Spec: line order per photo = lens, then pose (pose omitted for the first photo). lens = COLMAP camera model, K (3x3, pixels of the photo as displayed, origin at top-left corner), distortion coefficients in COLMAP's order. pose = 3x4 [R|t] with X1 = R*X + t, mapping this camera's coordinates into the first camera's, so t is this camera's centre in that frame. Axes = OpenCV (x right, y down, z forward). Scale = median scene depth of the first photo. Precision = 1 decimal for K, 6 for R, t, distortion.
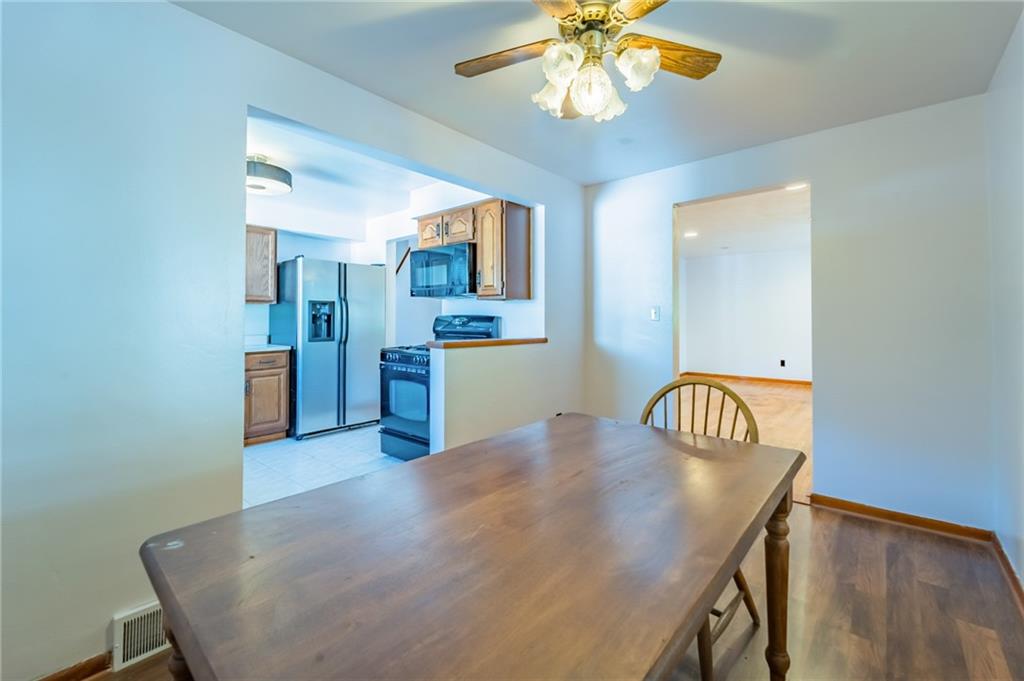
lens RADIAL K [[424.7, 0, 516.3], [0, 424.7, 321.5], [0, 0, 1]] dist [-0.000293, -0.000356]
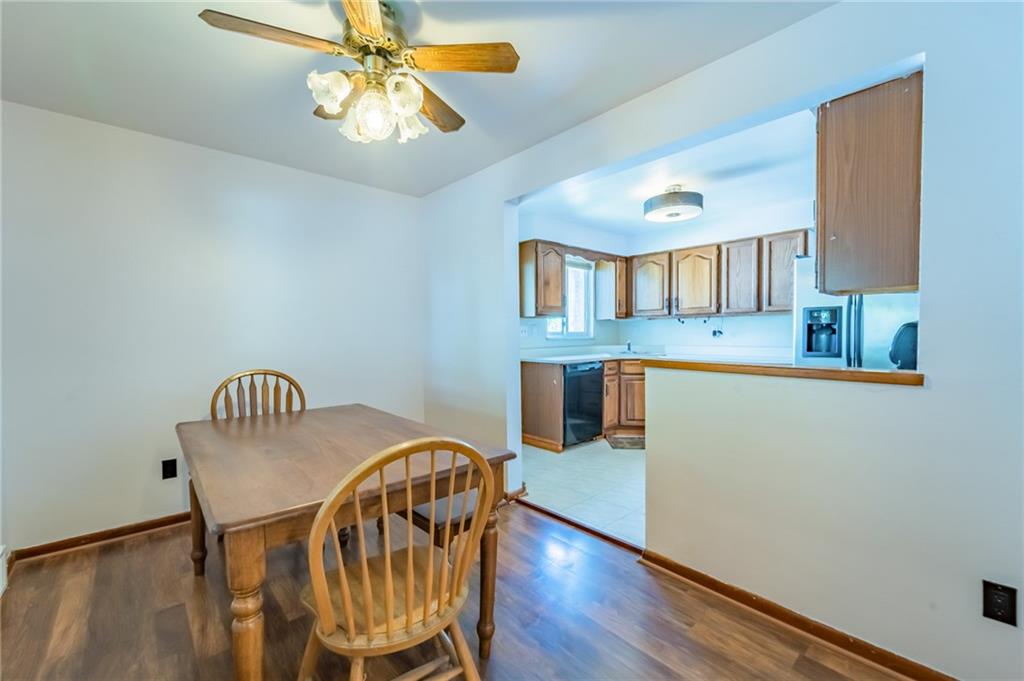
lens RADIAL K [[427.3, 0, 511.3], [0, 427.3, 347.7], [0, 0, 1]] dist [-0.000462, -0.000109]
pose [[-0.136515, 0.033598, -0.990068, 0.430105], [0.008422, 0.999428, 0.032754, -0.001948], [0.990602, -0.003867, -0.136720, 0.524546]]
